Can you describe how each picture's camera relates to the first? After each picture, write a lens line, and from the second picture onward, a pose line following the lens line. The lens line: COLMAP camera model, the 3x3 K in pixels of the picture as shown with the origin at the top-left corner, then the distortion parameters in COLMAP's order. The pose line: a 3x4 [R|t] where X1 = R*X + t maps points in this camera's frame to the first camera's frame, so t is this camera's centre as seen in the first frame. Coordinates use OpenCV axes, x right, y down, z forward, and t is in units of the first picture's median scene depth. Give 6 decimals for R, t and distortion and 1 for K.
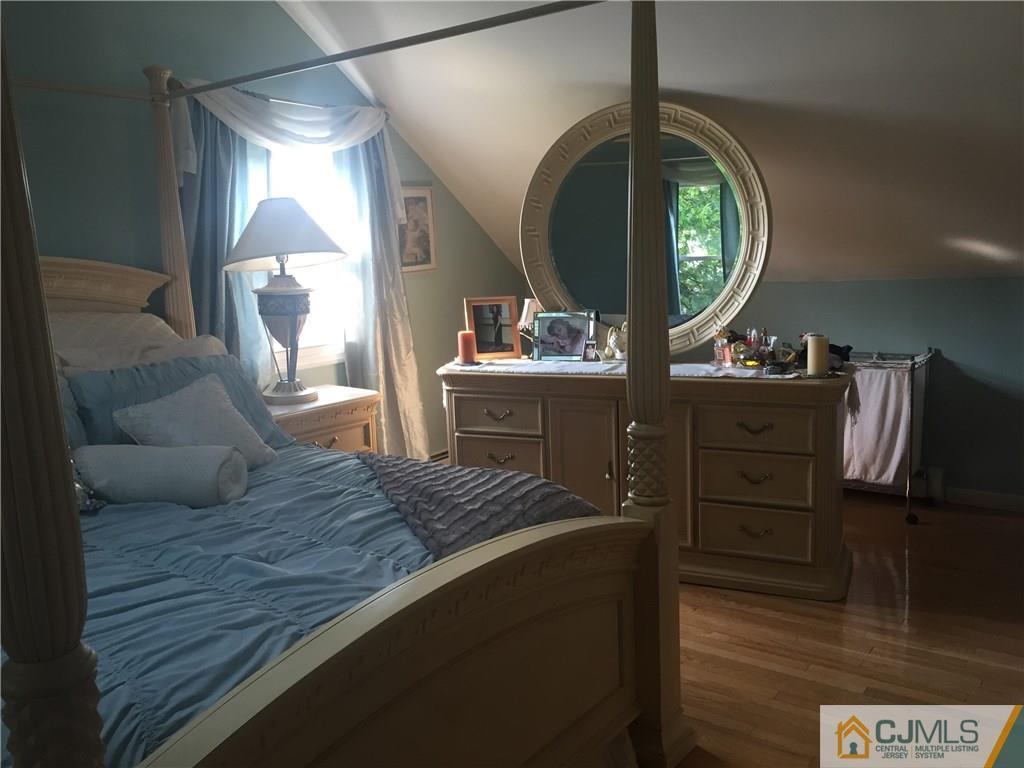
lens RADIAL K [[873.4, 0, 512.0], [0, 873.4, 384.0], [0, 0, 1]] dist [0.089136, -0.140125]
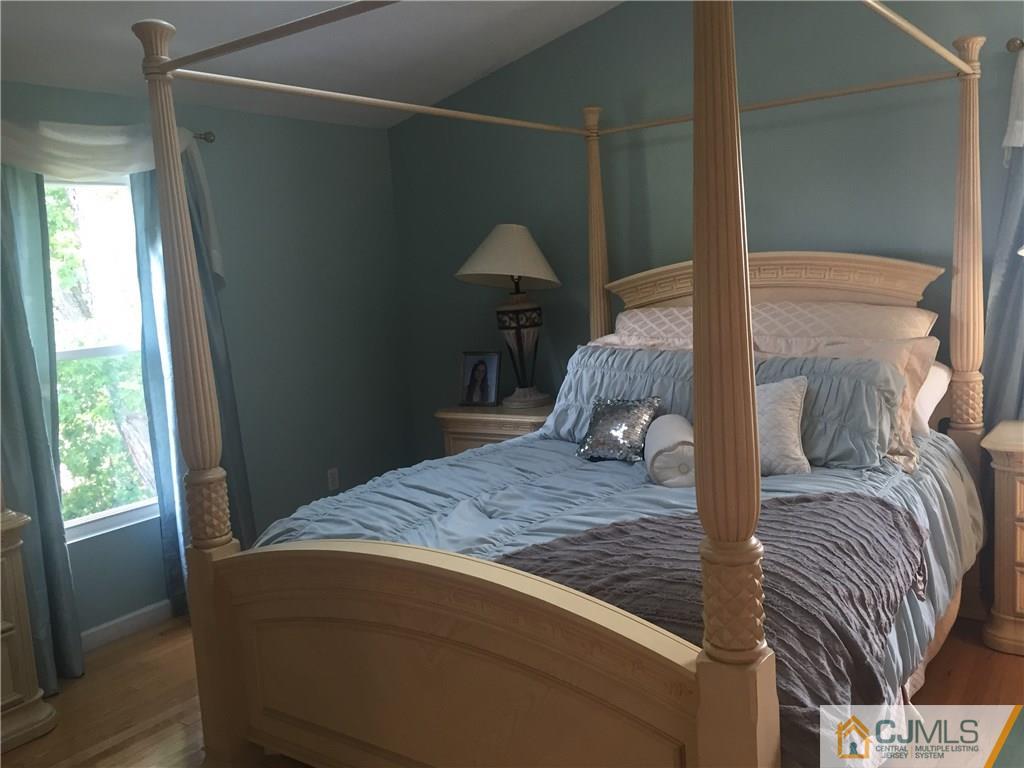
lens RADIAL K [[873.4, 0, 512.0], [0, 873.4, 384.0], [0, 0, 1]] dist [0.089136, -0.140125]
pose [[0.047231, 0.170479, -0.984229, 0.906574], [-0.106545, 0.980567, 0.164732, -0.191271], [0.993185, 0.097085, 0.064477, 0.888379]]
